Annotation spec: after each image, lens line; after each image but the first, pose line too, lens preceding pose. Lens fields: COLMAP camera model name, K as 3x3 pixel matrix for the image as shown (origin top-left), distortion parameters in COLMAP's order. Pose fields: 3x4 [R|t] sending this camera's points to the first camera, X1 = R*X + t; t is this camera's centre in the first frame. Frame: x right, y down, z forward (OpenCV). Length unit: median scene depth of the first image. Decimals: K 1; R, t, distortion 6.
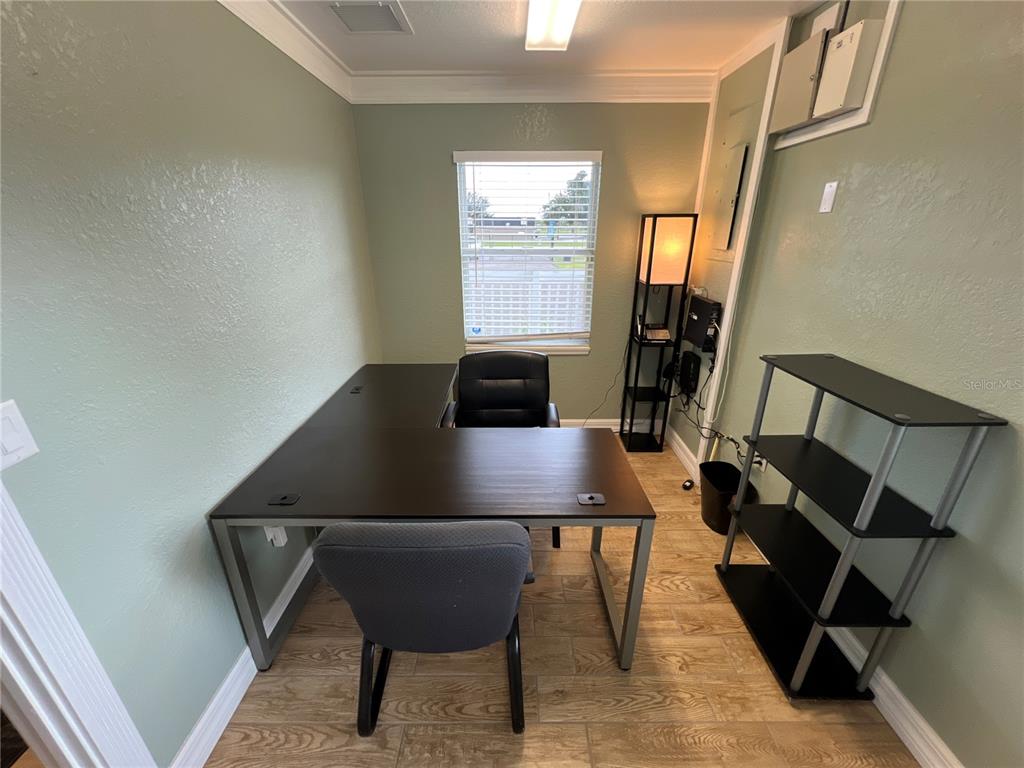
lens RADIAL K [[413.6, 0, 513.1], [0, 413.6, 384.3], [0, 0, 1]] dist [-0.002434, 0.001070]
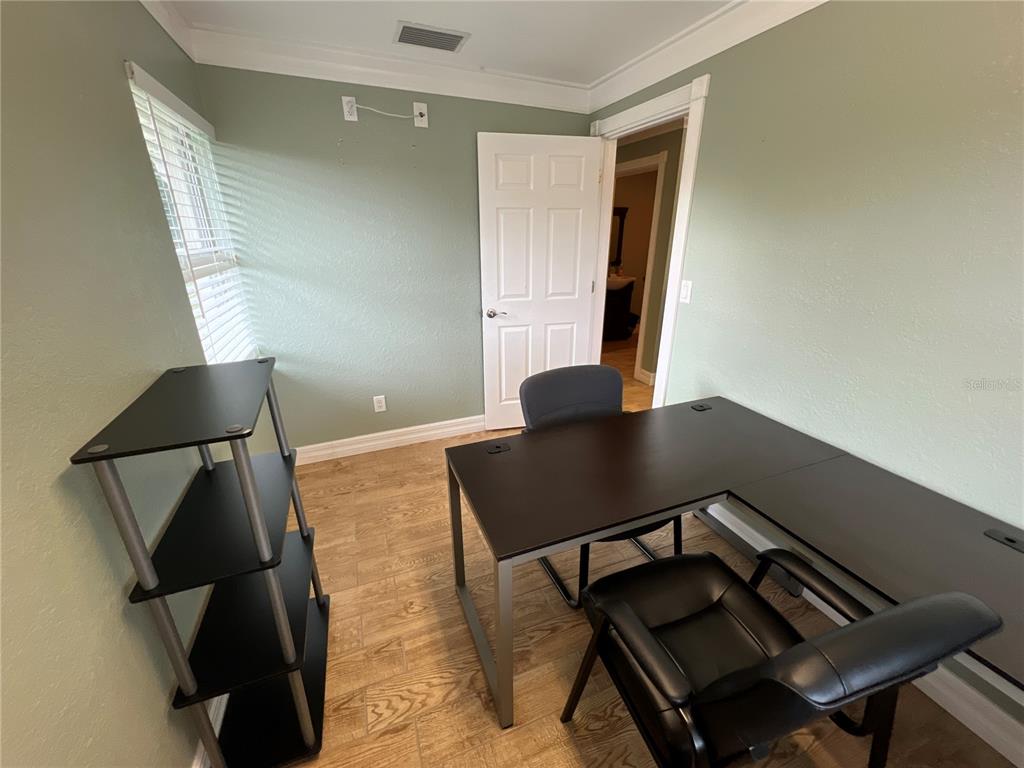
lens RADIAL K [[413.6, 0, 511.9], [0, 413.6, 381.6], [0, 0, 1]] dist [-0.002434, 0.001070]
pose [[-0.934135, 0.121692, -0.335533, 0.393091], [-0.128866, 0.761675, 0.635016, -0.457158], [0.332843, 0.636429, -0.695826, 1.288856]]
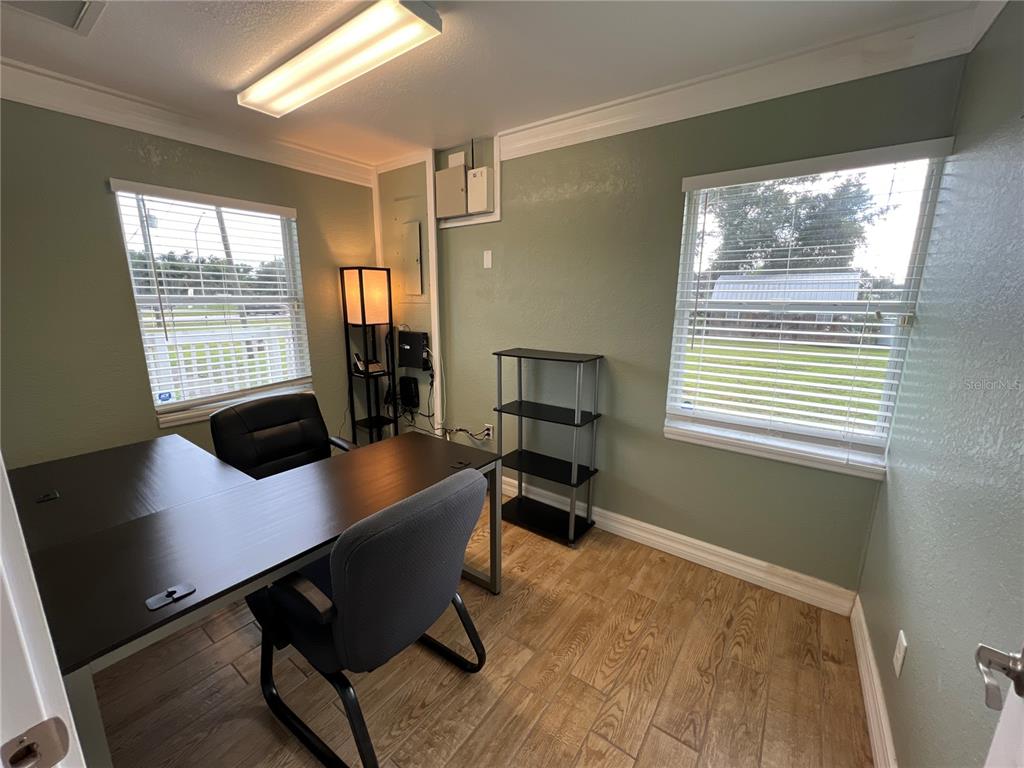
lens RADIAL K [[413.6, 0, 510.1], [0, 413.6, 383.5], [0, 0, 1]] dist [-0.002434, 0.001070]
pose [[0.596360, -0.161960, 0.786209, -0.535735], [0.281428, 0.959452, -0.015823, 0.075009], [-0.751767, 0.230697, 0.617759, 0.013262]]
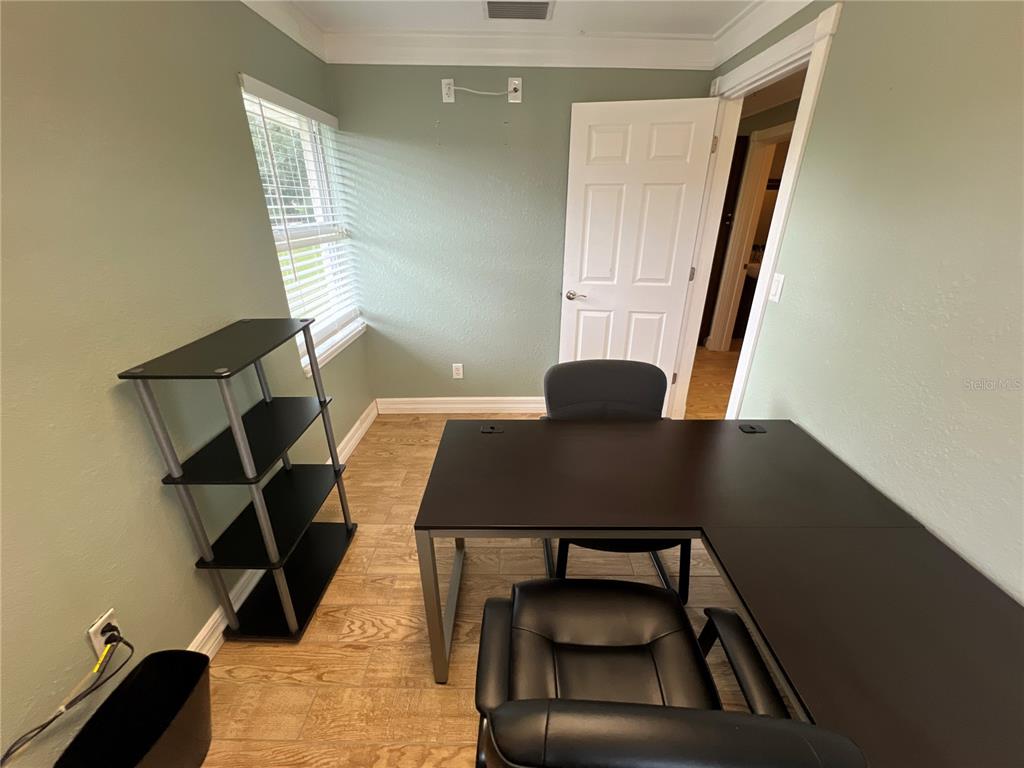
lens RADIAL K [[413.6, 0, 512.6], [0, 413.6, 382.0], [0, 0, 1]] dist [-0.002434, 0.001070]
pose [[-0.999812, -0.011232, 0.015833, 0.086462], [0.003017, 0.715802, 0.698297, -0.485752], [-0.019177, 0.698213, -0.715633, 1.326823]]
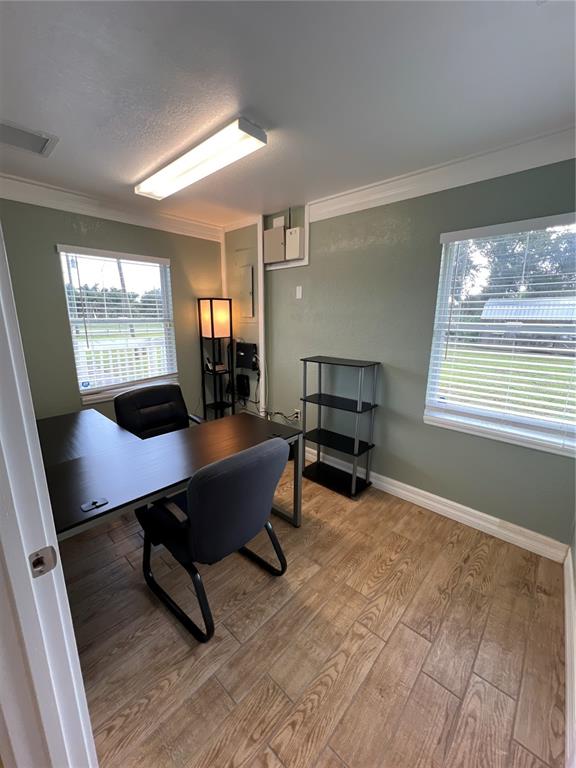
lens RADIAL K [[310.2, 0, 286.3], [0, 310.2, 382.0], [0, 0, 1]] dist [-0.002434, 0.001070]
pose [[0.681838, -0.150999, 0.715749, -0.578804], [0.255981, 0.965850, -0.040091, 0.085144], [-0.685253, 0.210554, 0.697206, -0.067359]]
